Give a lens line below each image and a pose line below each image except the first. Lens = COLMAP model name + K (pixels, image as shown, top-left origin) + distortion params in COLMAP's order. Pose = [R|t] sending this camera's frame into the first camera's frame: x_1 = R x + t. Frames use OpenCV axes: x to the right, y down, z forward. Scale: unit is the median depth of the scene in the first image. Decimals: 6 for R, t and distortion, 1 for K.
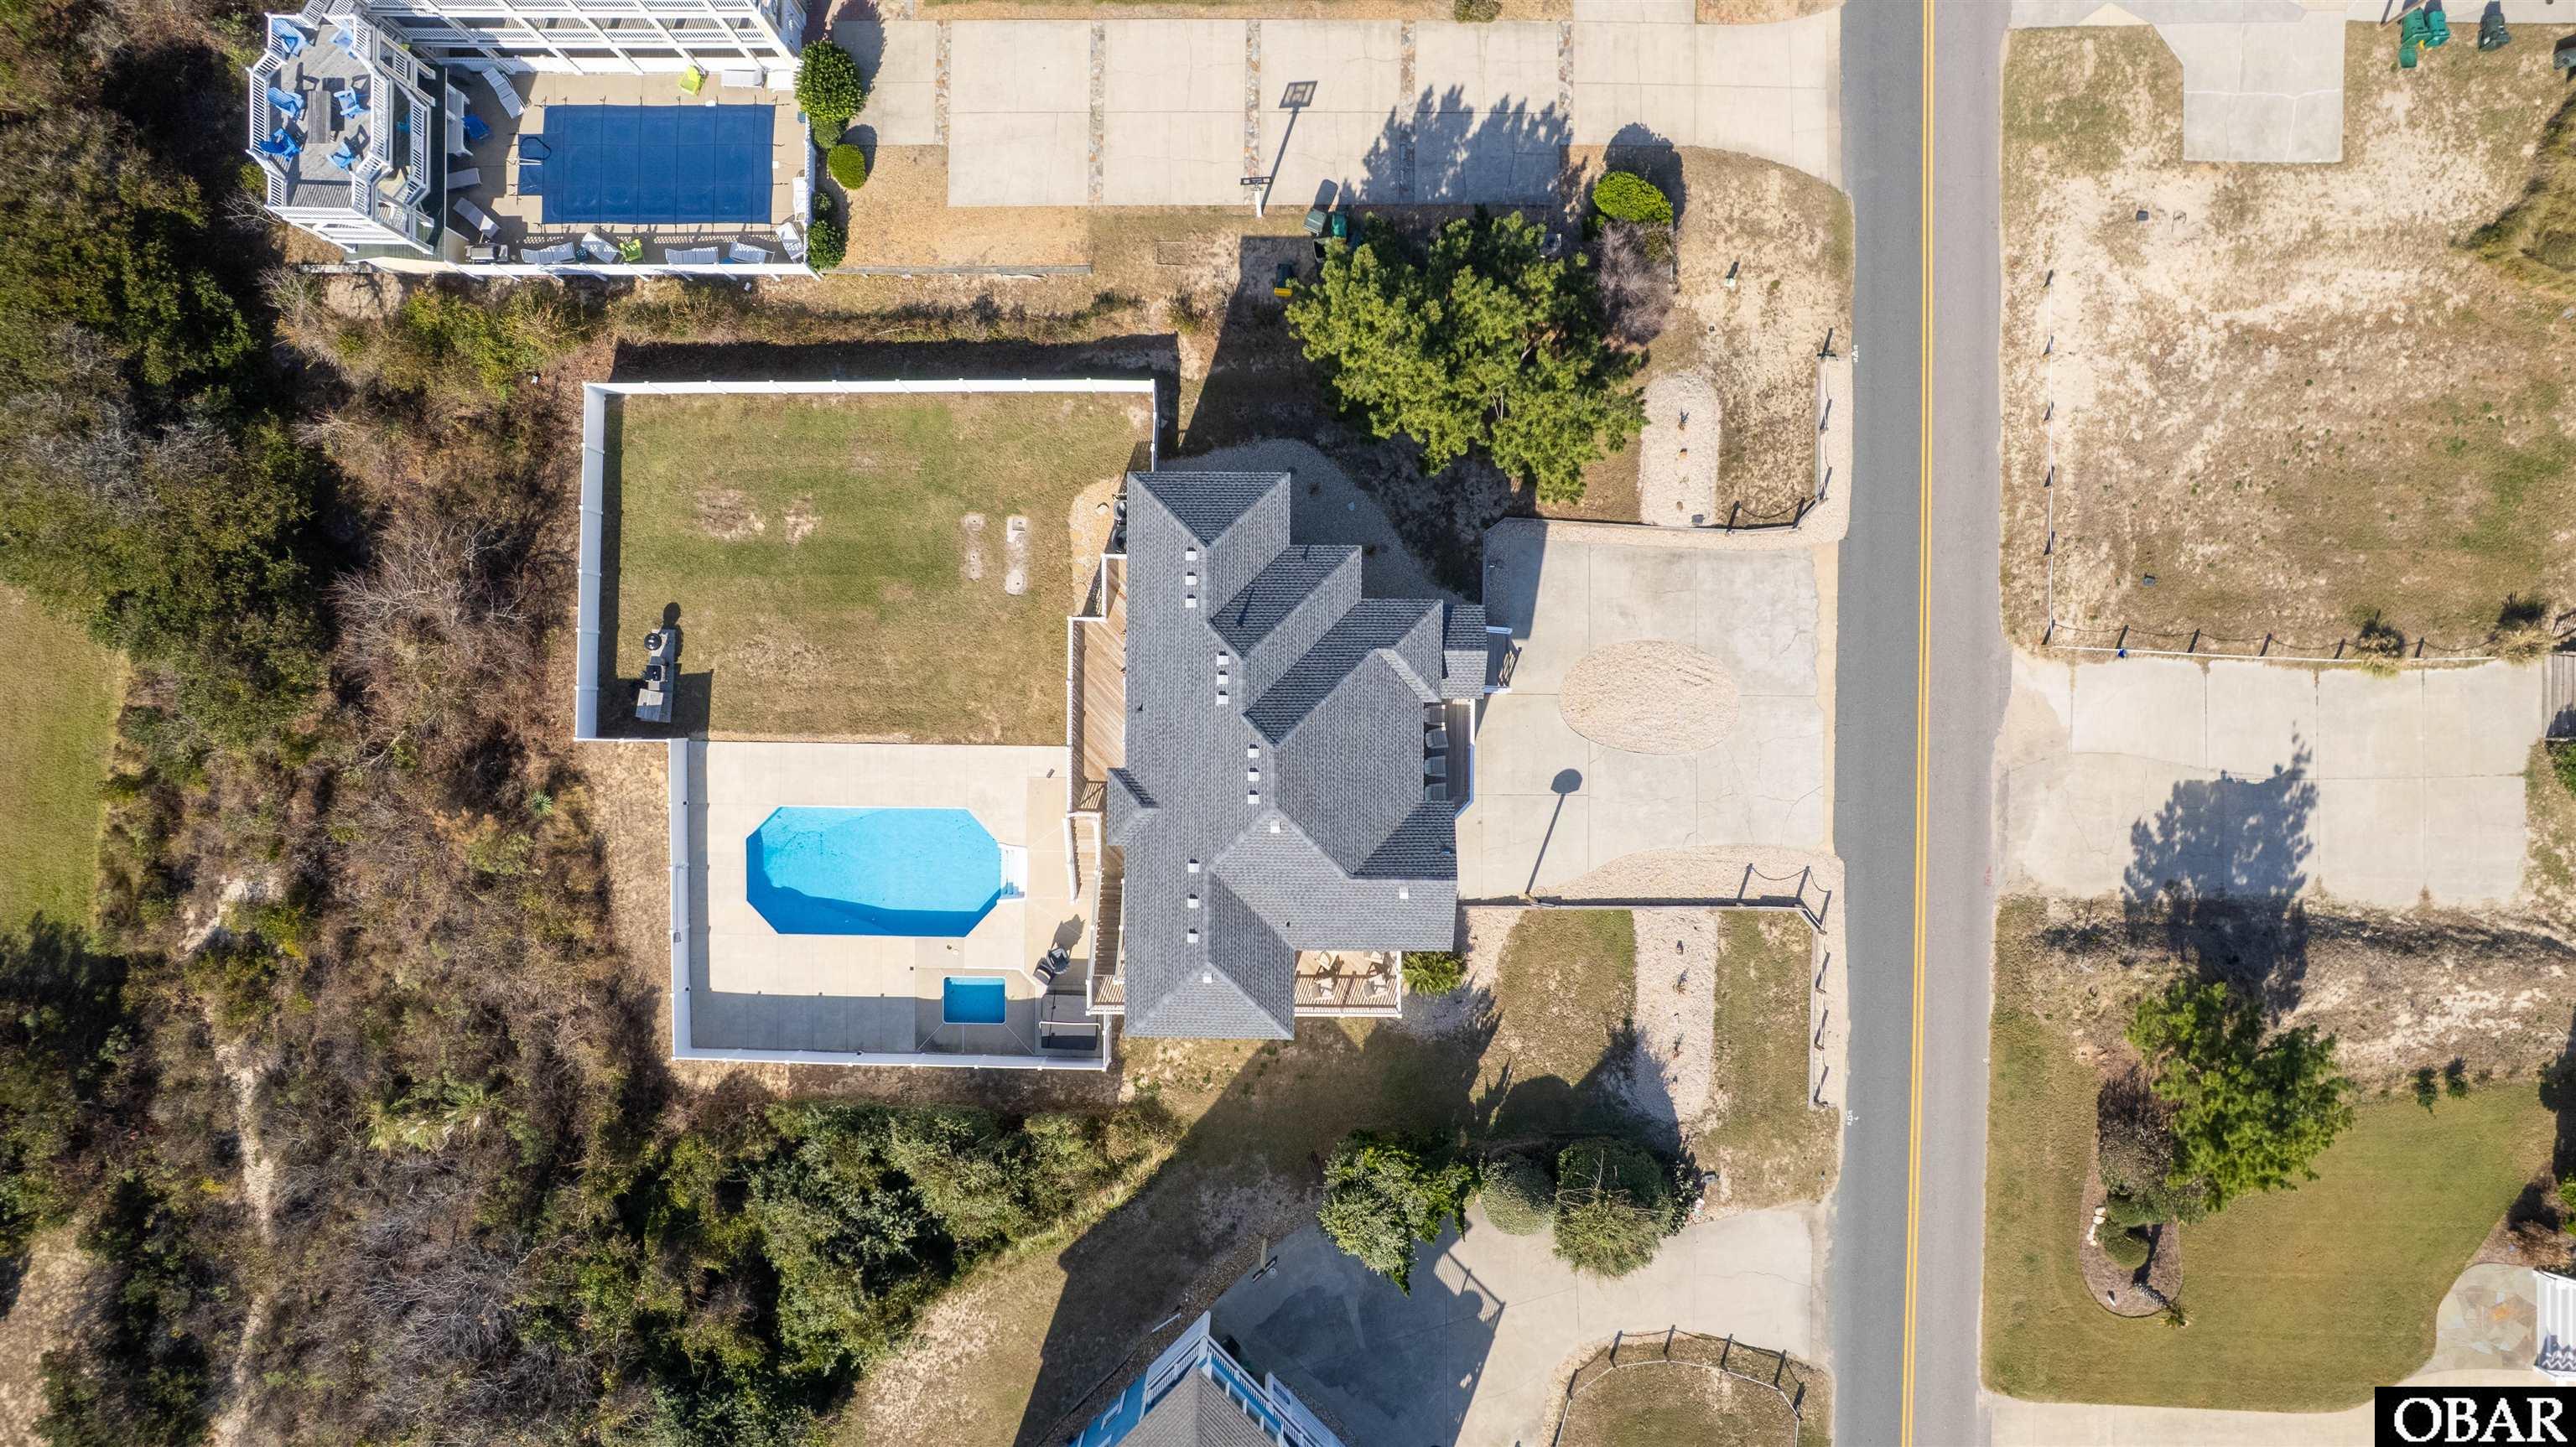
lens RADIAL K [[1676.1, 0, 1294.2], [0, 1676.1, 712.2], [0, 0, 1]] dist [-0.073344, 0.063934]
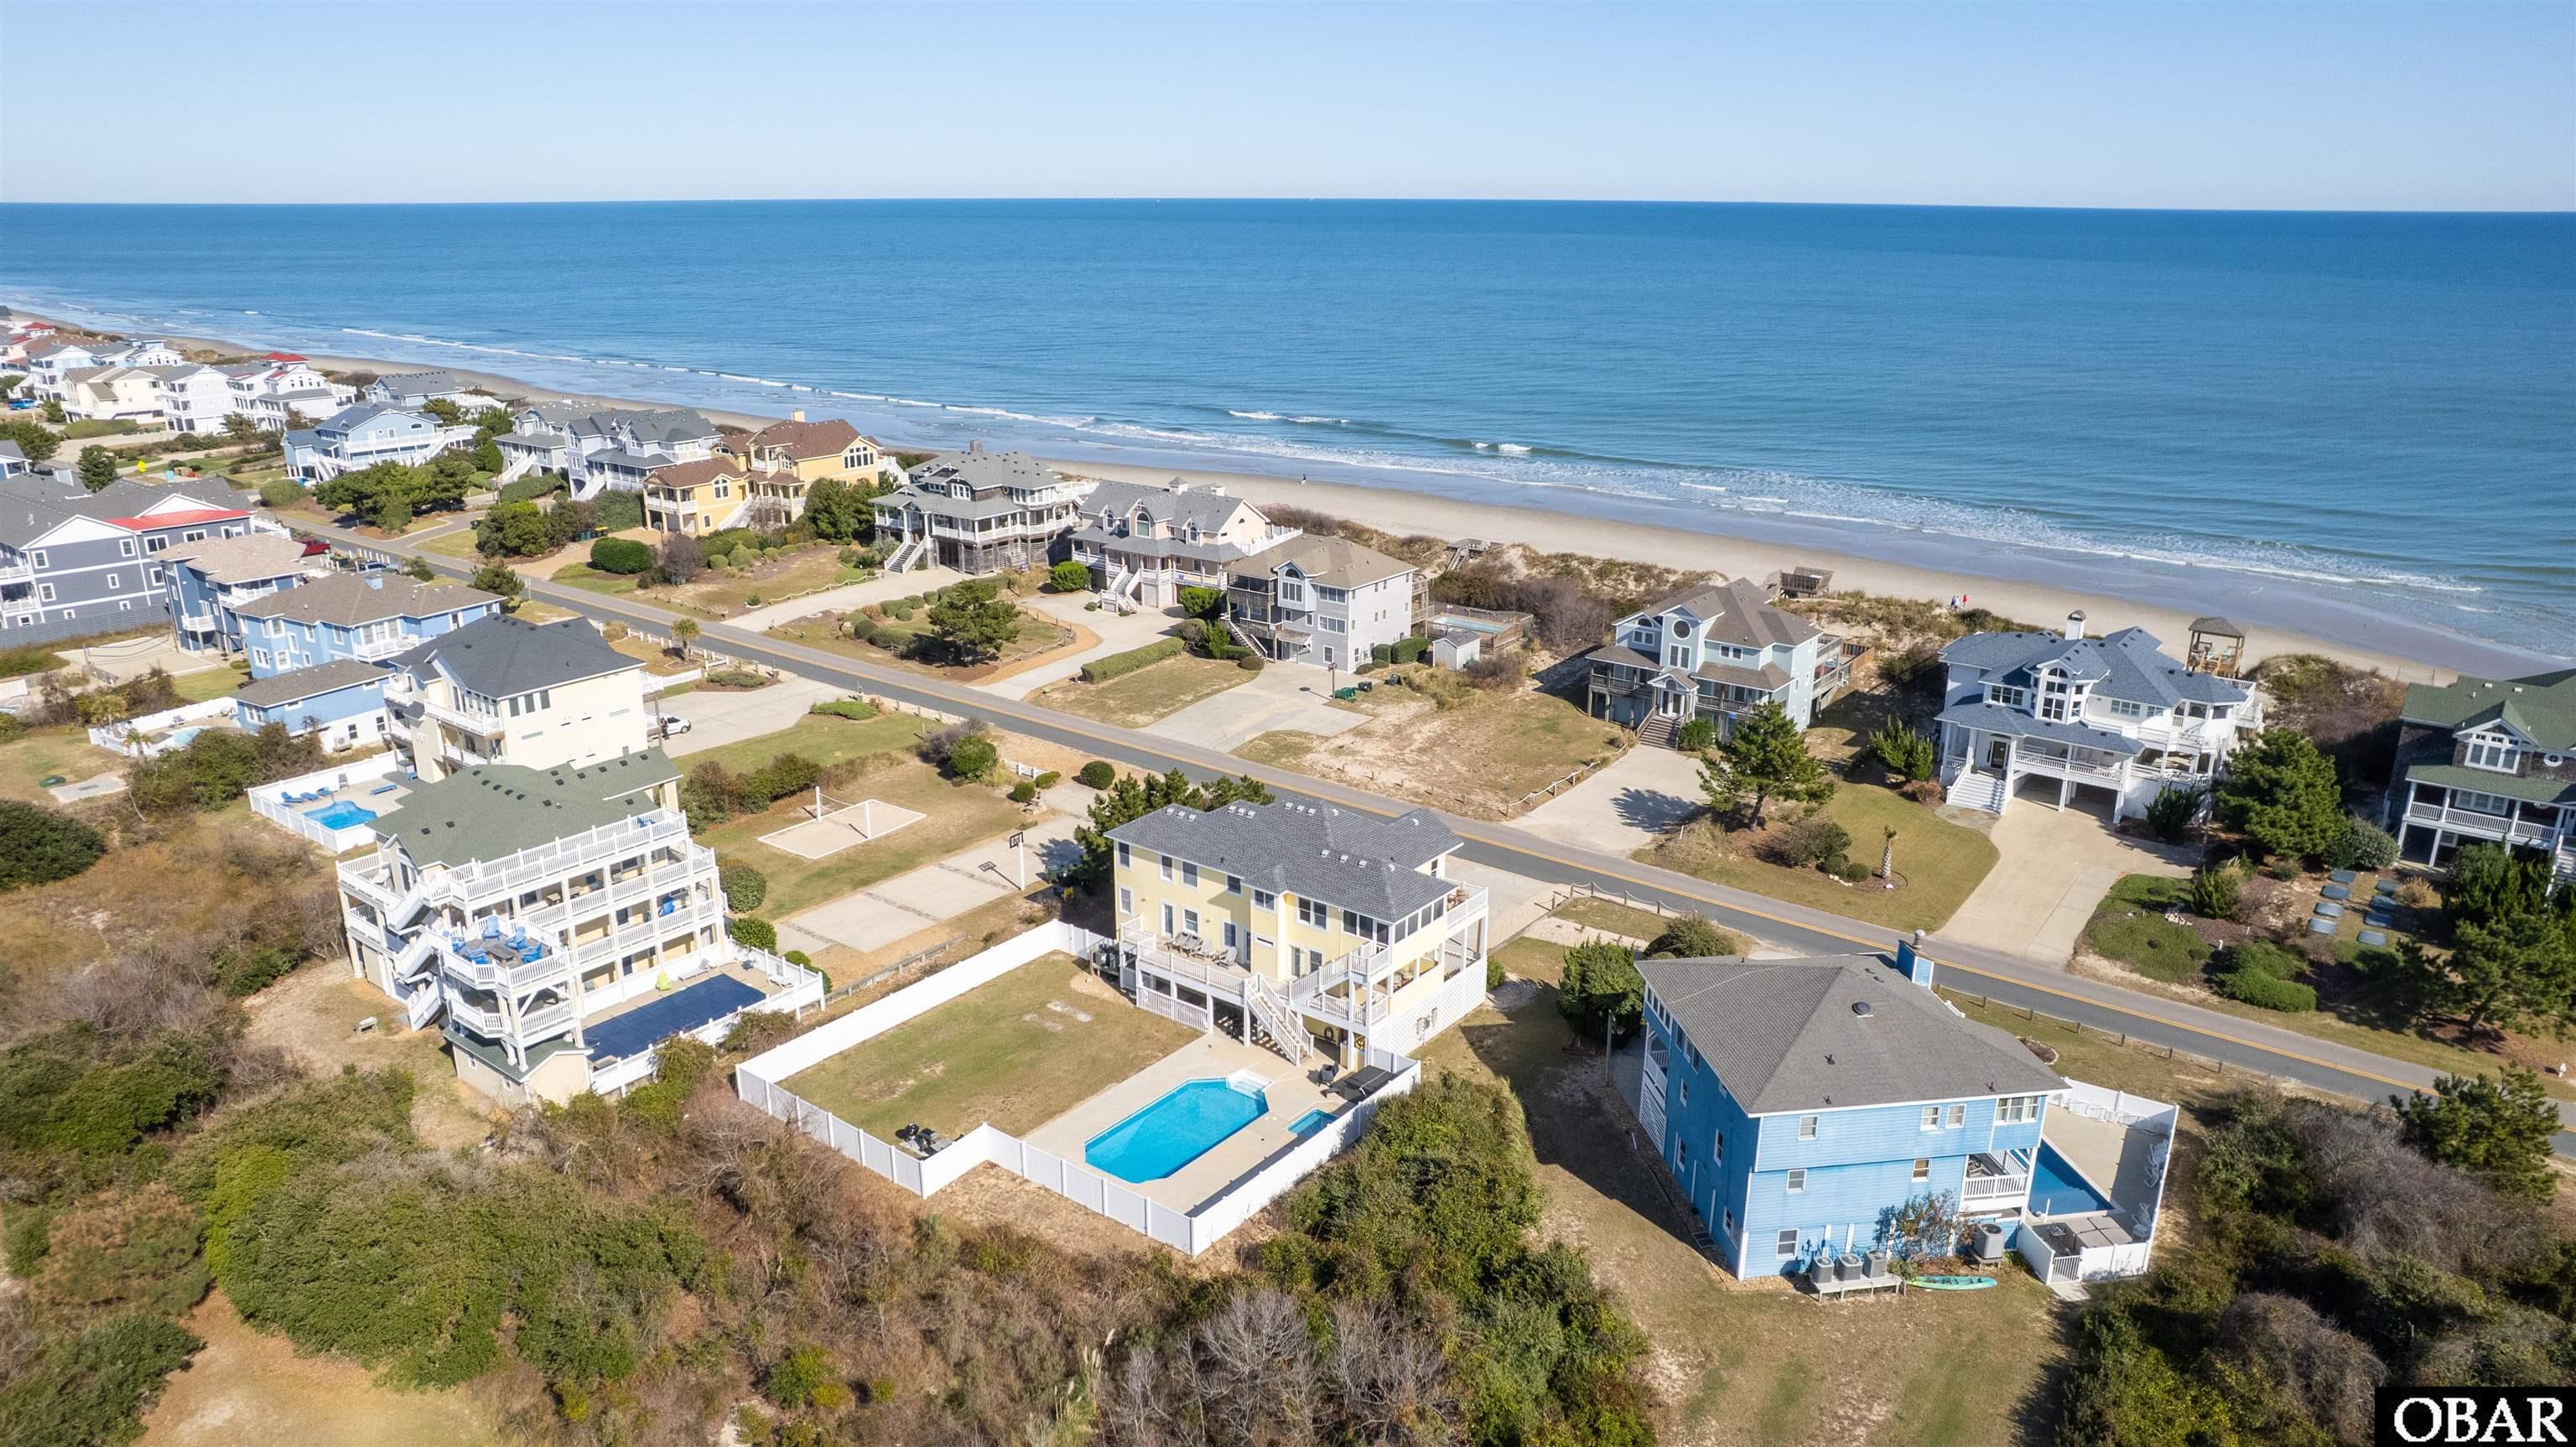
lens RADIAL K [[1676.1, 0, 1294.2], [0, 1676.1, 712.2], [0, 0, 1]] dist [-0.073344, 0.063934]
pose [[0.602549, -0.239745, 0.761221, -1.034932], [0.798079, 0.178471, -0.575515, 0.797665], [0.002121, 0.954290, 0.298873, 0.356488]]
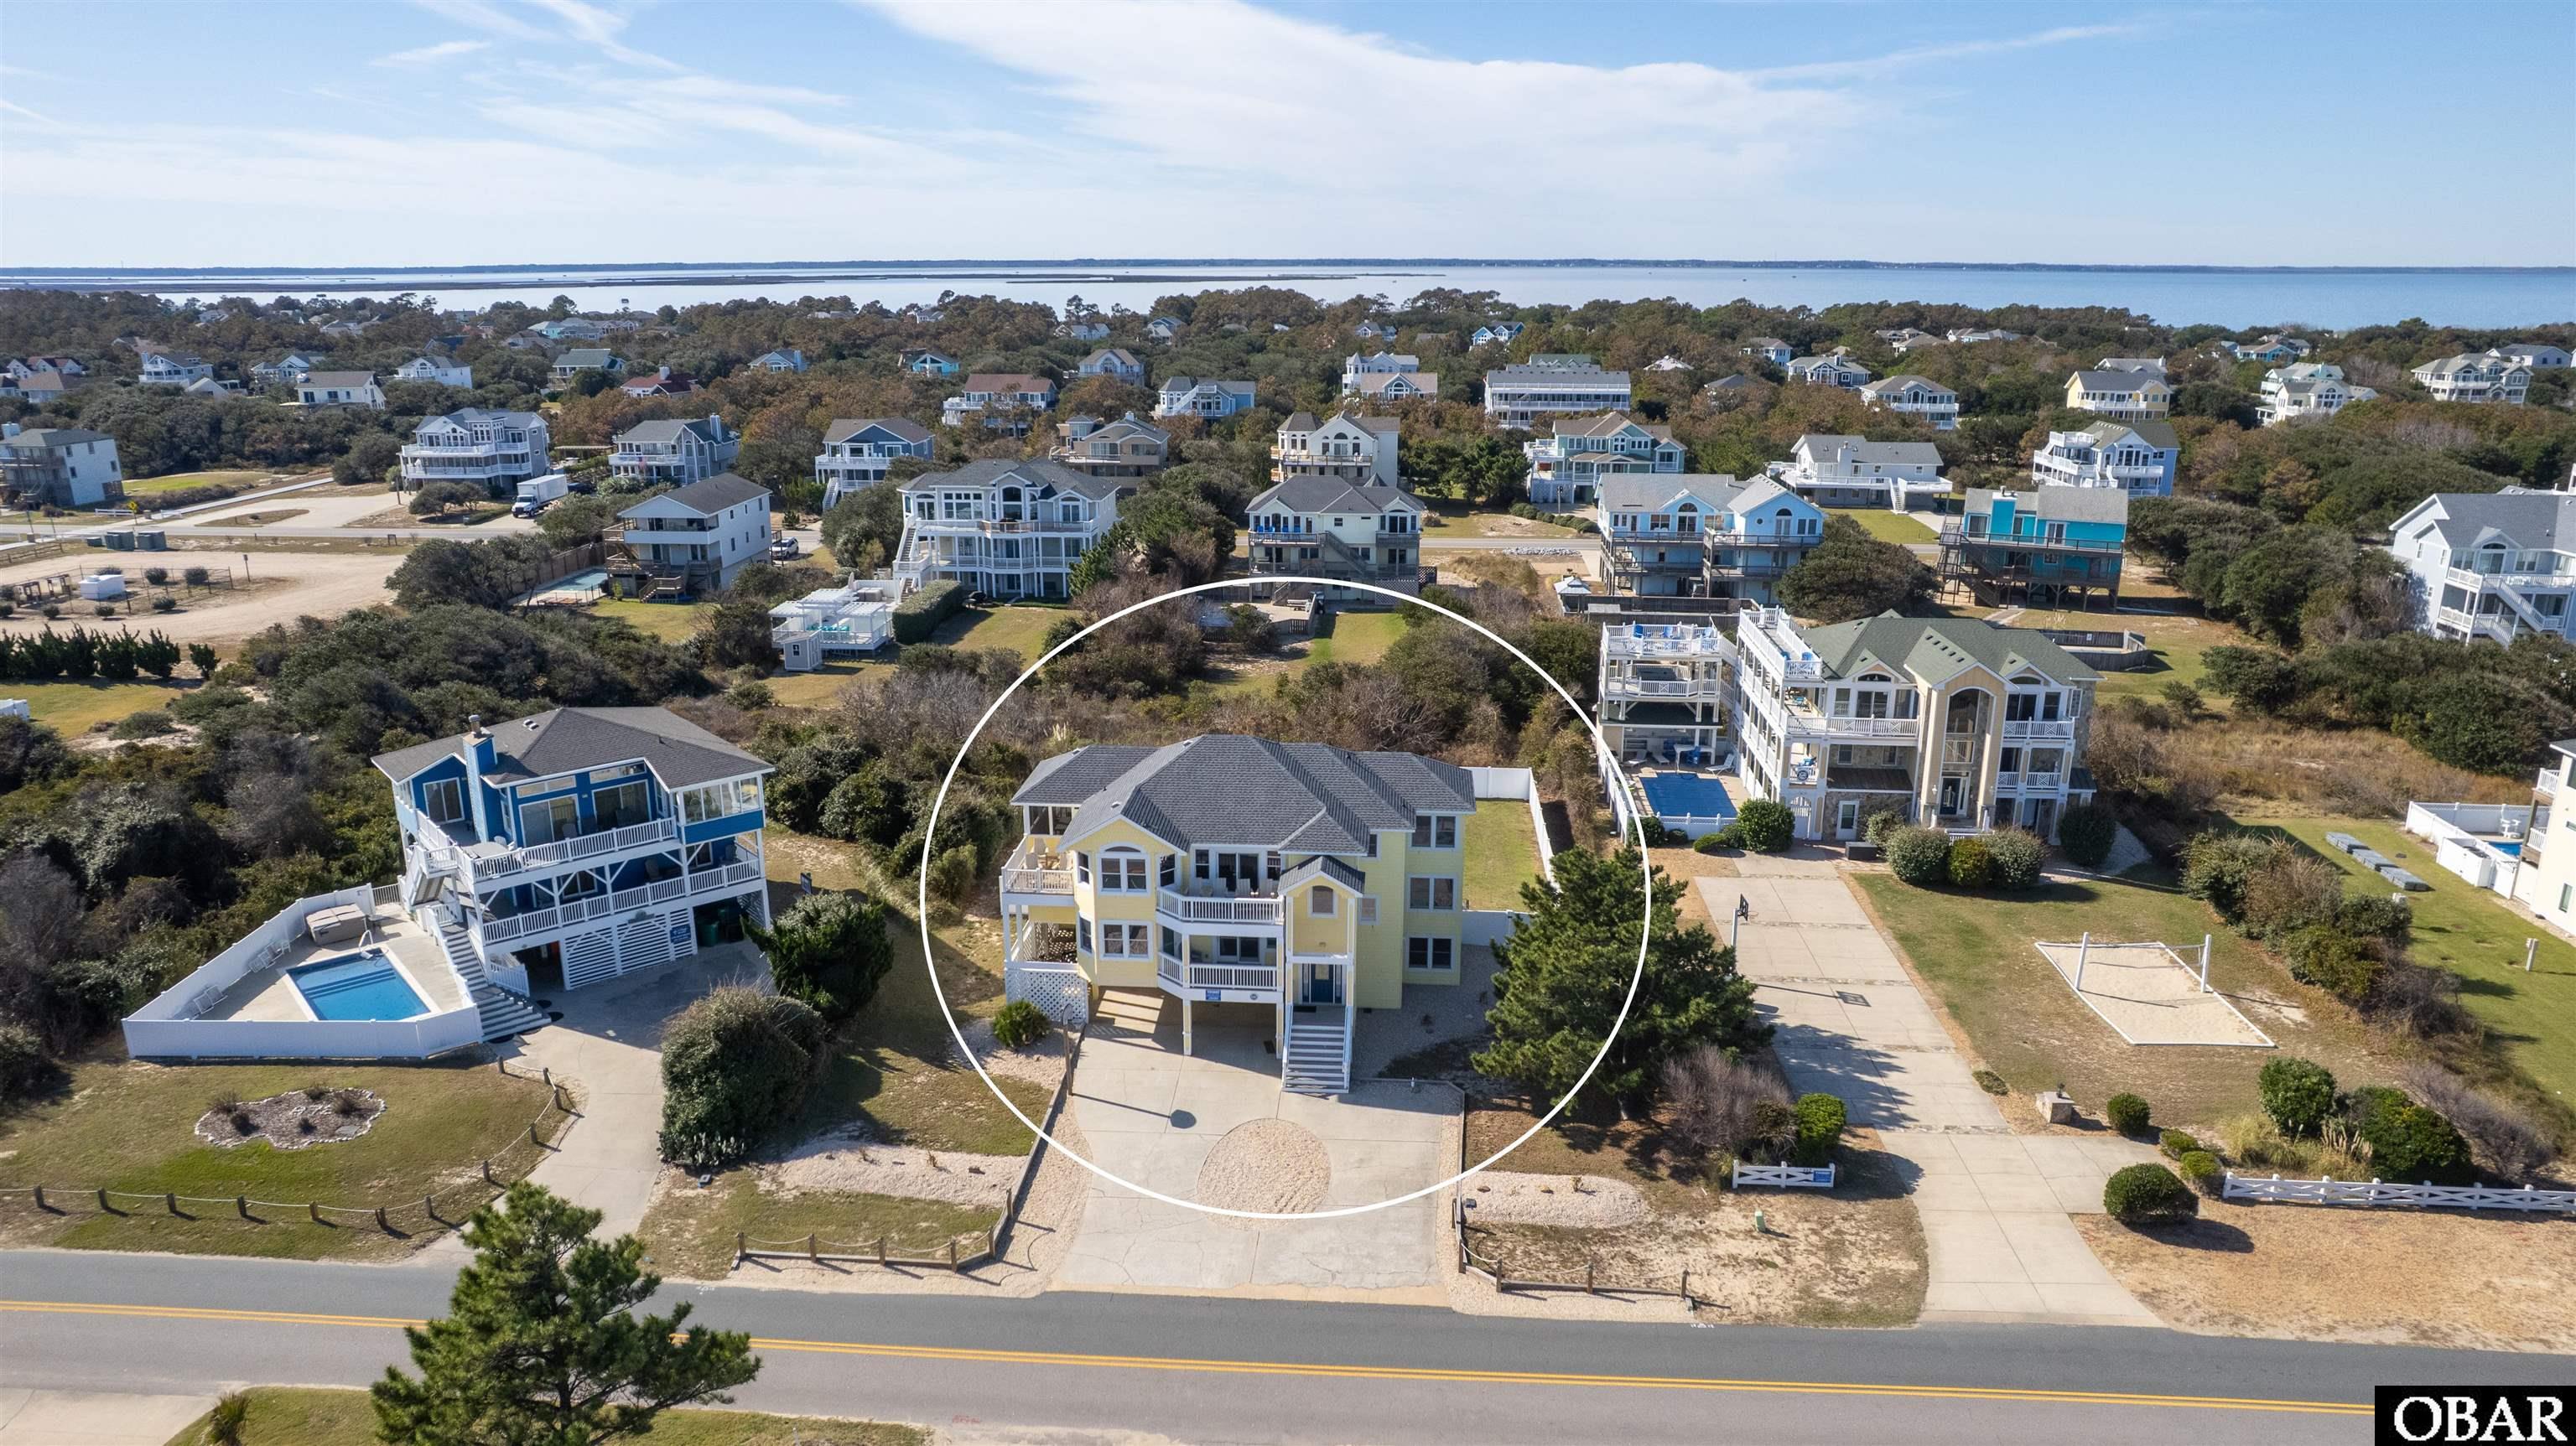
lens RADIAL K [[1676.0, 0, 1294.2], [0, 1676.0, 711.7], [0, 0, 1]] dist [-0.073344, 0.063934]
pose [[-0.063762, 0.257787, -0.964095, 1.004636], [-0.997949, -0.021946, 0.060133, -0.071982], [-0.005657, 0.965952, 0.258658, 0.543708]]
